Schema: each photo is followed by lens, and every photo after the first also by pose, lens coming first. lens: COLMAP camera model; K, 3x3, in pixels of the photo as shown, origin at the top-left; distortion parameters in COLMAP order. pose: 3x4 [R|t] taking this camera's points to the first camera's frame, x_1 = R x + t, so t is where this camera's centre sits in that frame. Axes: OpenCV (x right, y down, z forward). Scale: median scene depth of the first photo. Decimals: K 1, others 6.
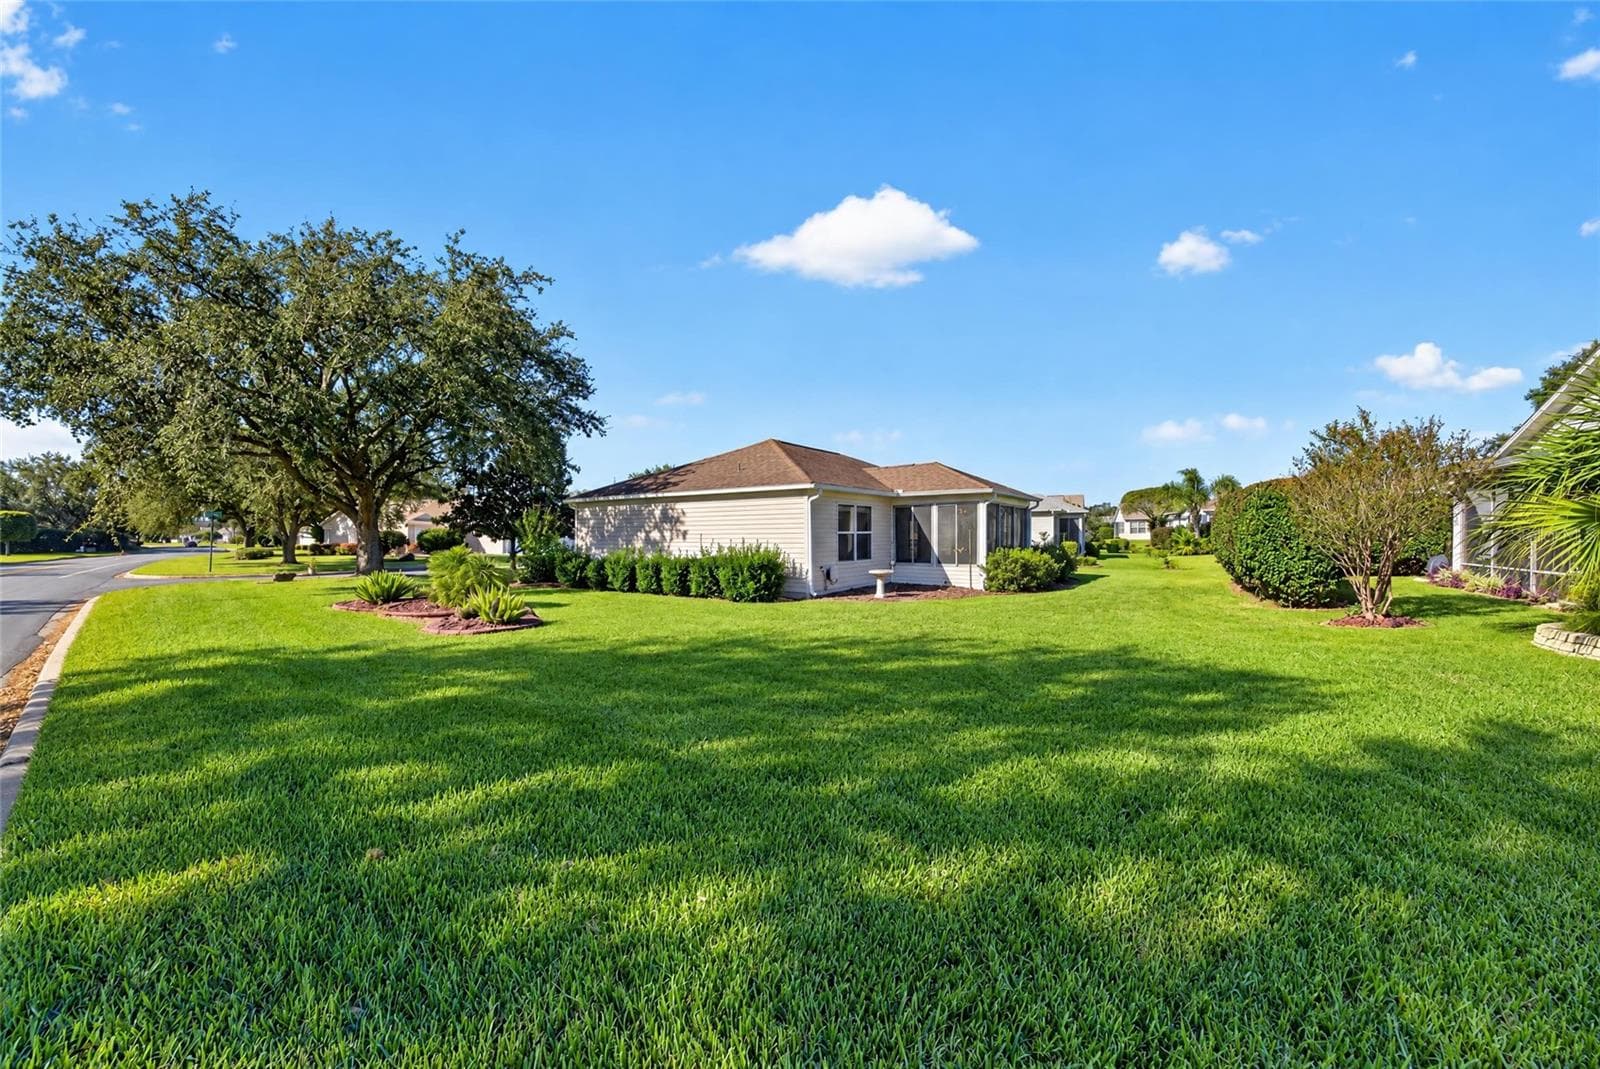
lens RADIAL K [[634.4, 0, 800.0], [0, 634.4, 534.5], [0, 0, 1]] dist [-0.018074, 0.000189]
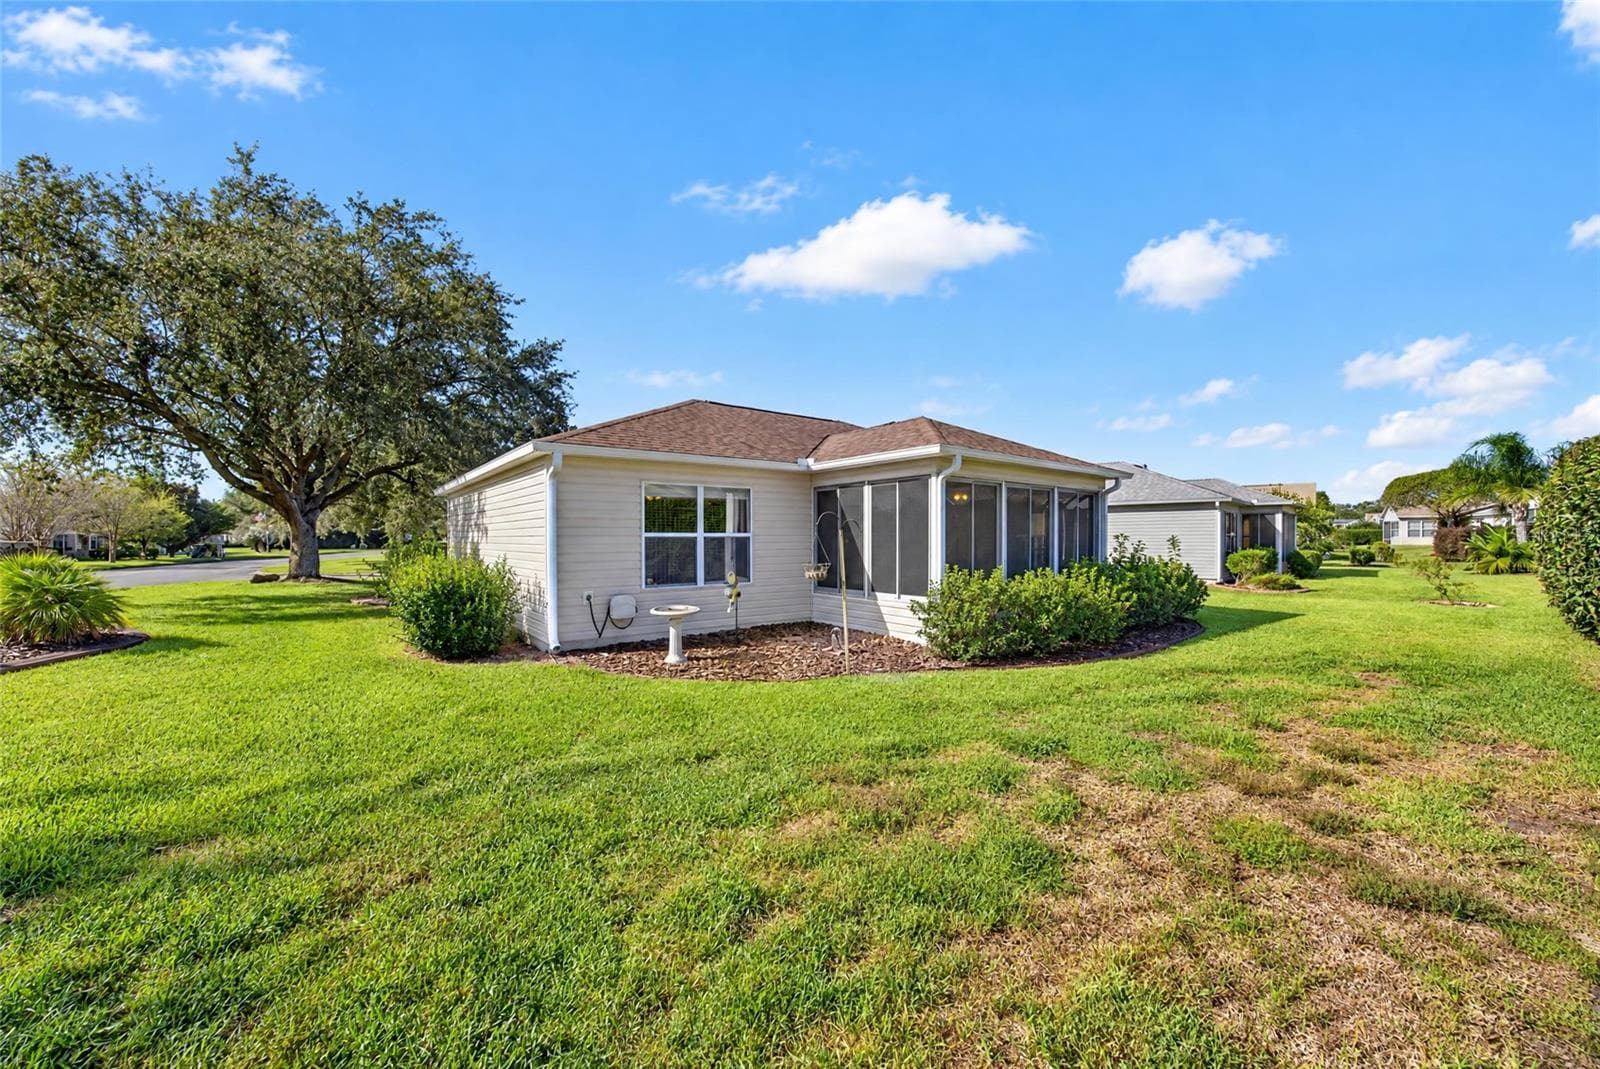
lens RADIAL K [[634.4, 0, 800.0], [0, 634.4, 534.5], [0, 0, 1]] dist [-0.018074, 0.000189]
pose [[0.952415, 0.005954, -0.304747, 0.320066], [-0.006144, 0.999981, 0.000334, -0.003797], [0.304743, 0.001554, 0.952433, 0.459498]]
